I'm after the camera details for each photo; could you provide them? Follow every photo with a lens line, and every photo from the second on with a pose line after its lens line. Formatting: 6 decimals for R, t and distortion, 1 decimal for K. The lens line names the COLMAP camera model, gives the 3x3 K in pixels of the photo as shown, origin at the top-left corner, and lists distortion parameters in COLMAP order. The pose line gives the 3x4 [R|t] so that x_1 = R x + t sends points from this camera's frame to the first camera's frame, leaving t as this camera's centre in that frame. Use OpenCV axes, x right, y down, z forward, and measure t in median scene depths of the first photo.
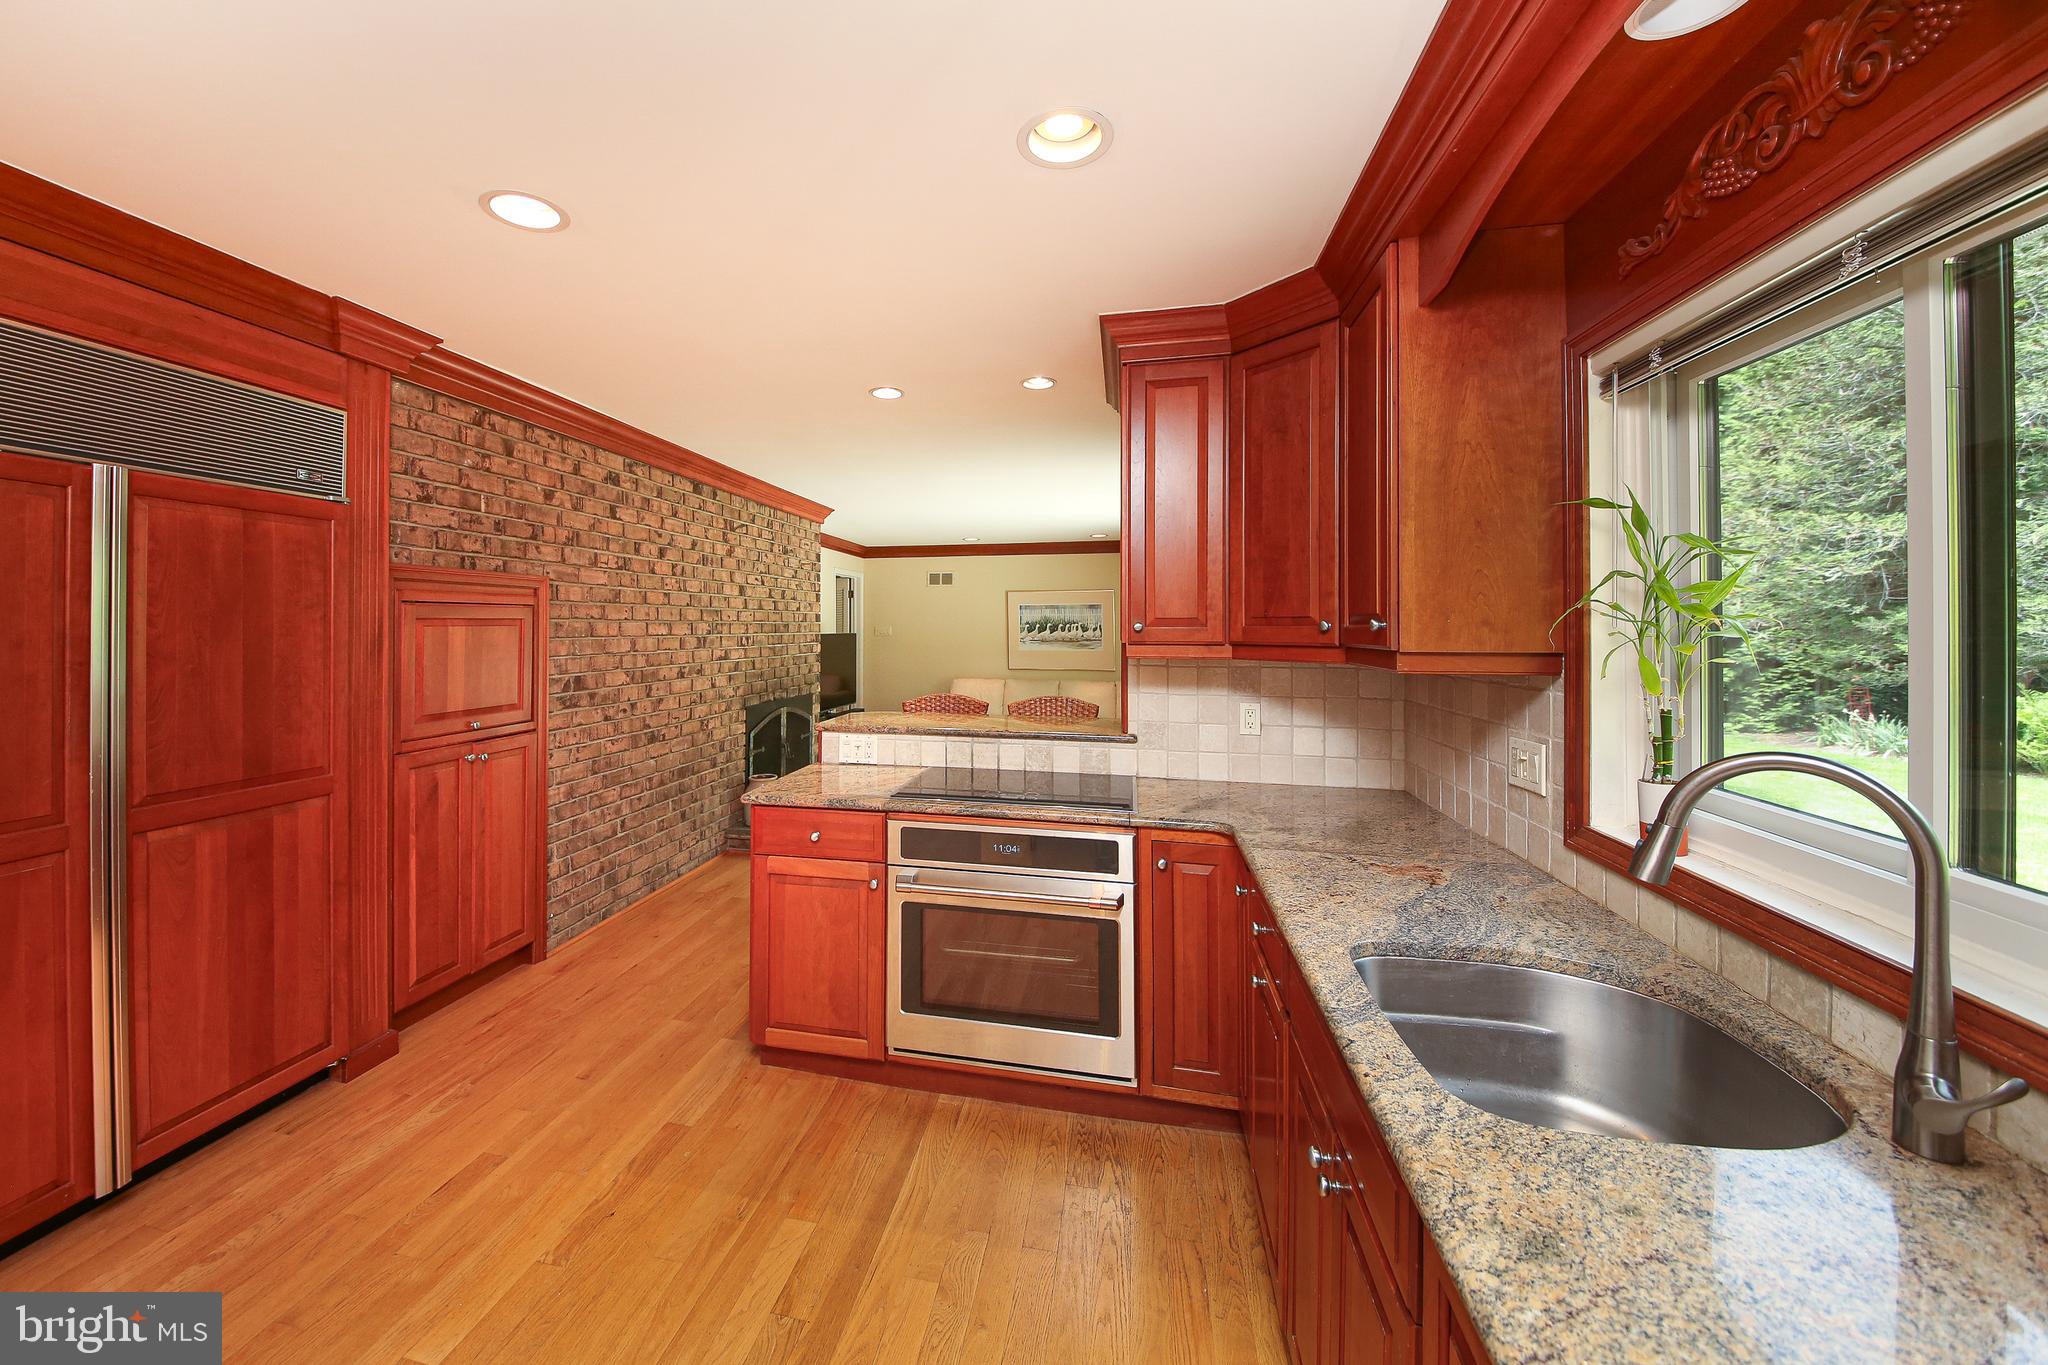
lens RADIAL K [[718.7, 0, 949.0], [0, 718.7, 630.2], [0, 0, 1]] dist [-0.018197, -0.002106]
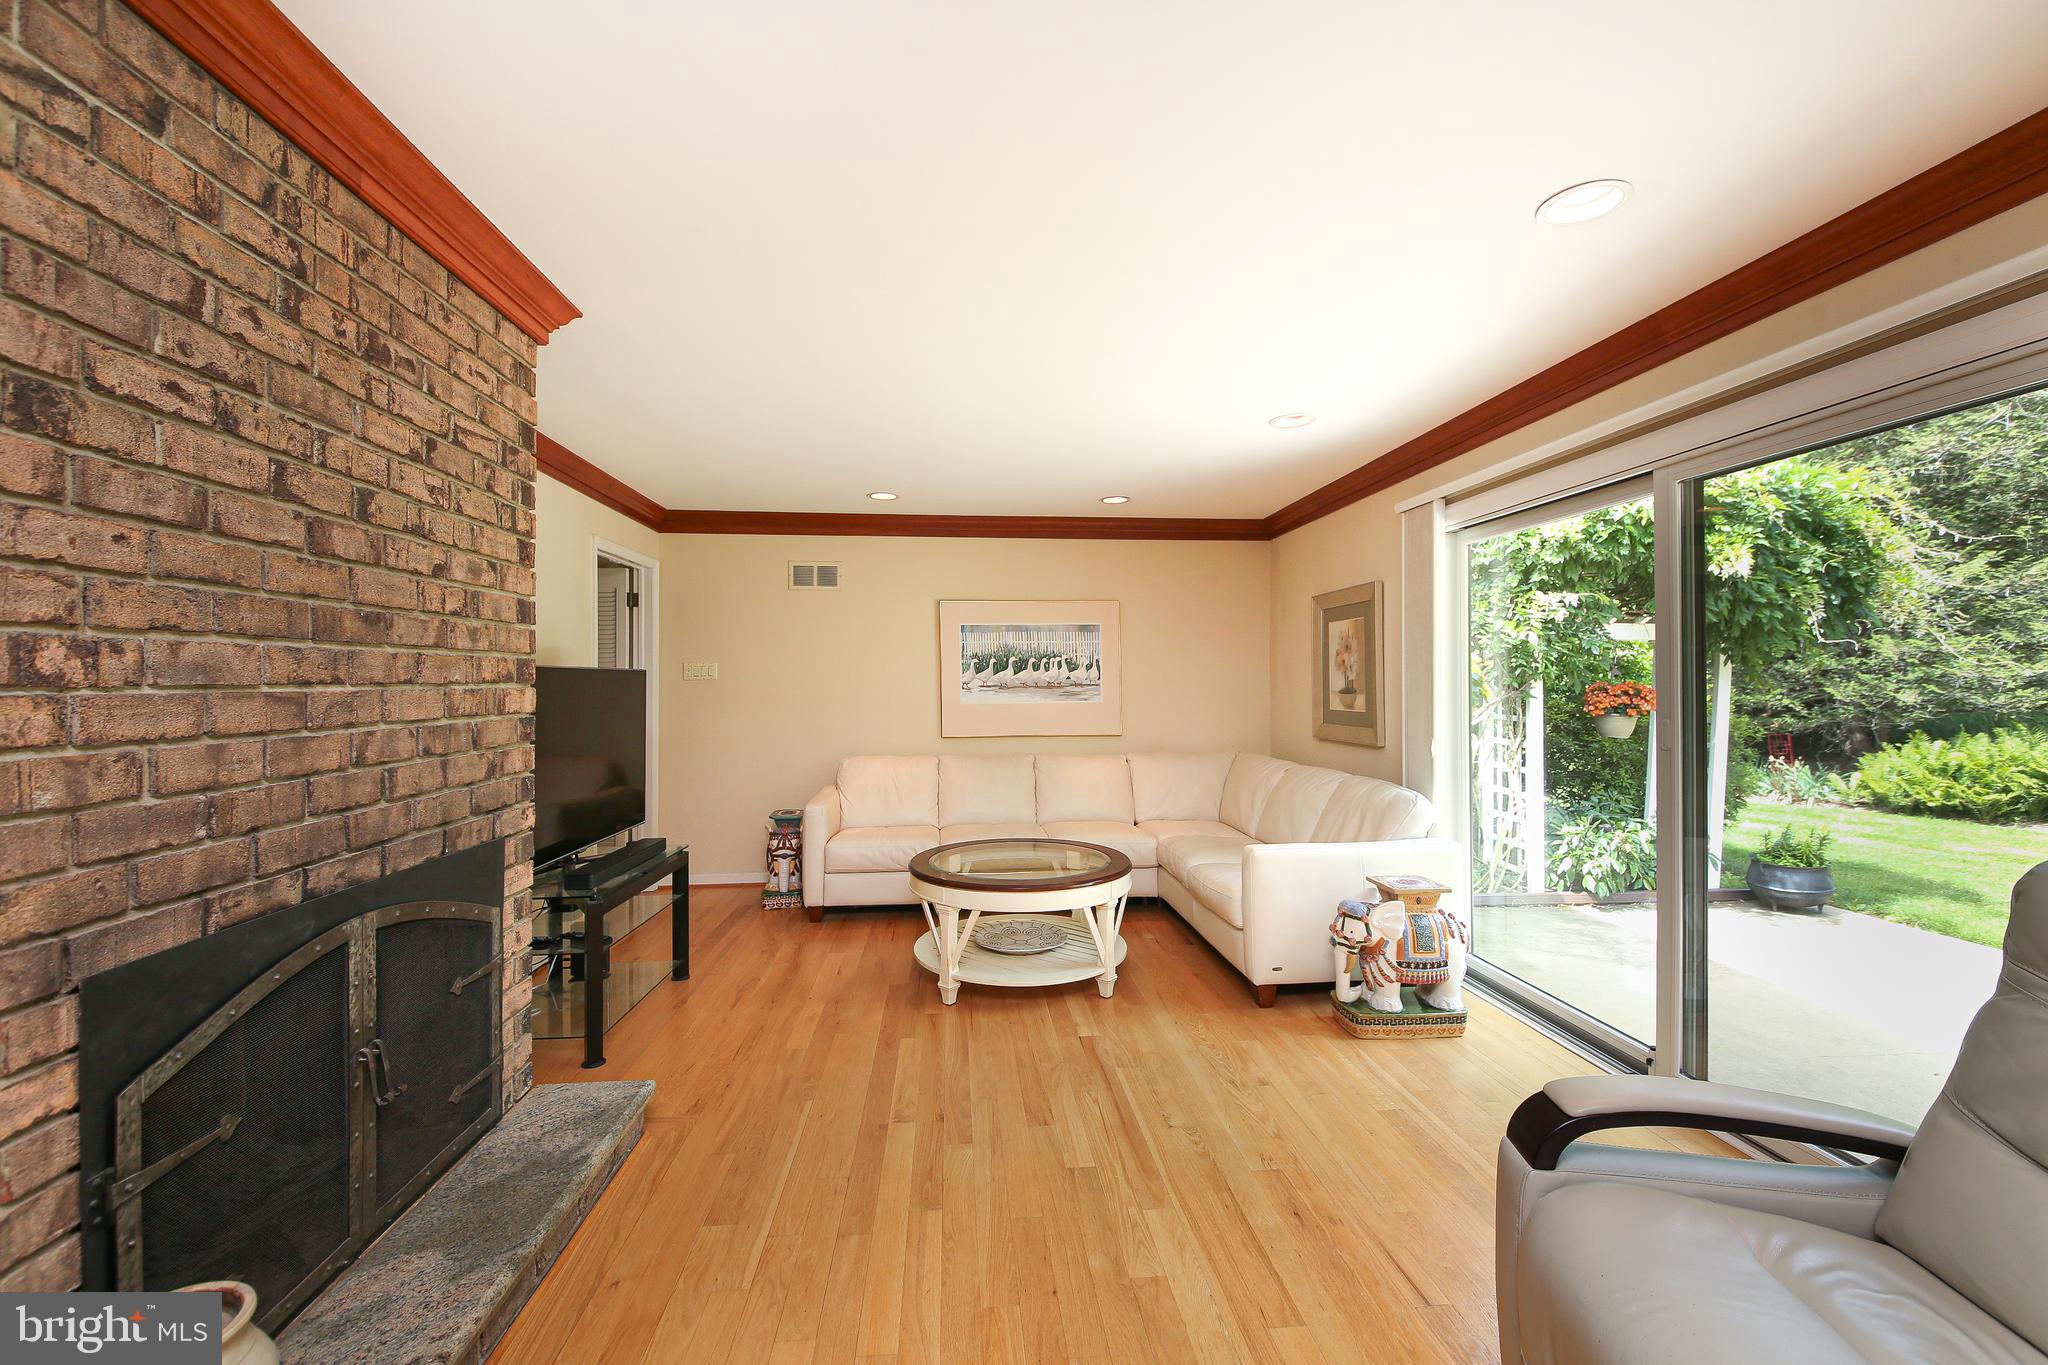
lens RADIAL K [[814.0, 0, 1033.3], [0, 814.0, 678.6], [0, 0, 1]] dist [-0.015920, -0.003745]
pose [[0.947866, -0.001649, 0.318666, -0.096571], [0.003946, 0.999971, -0.006562, 0.023149], [-0.318646, 0.007477, 0.947844, 0.711493]]
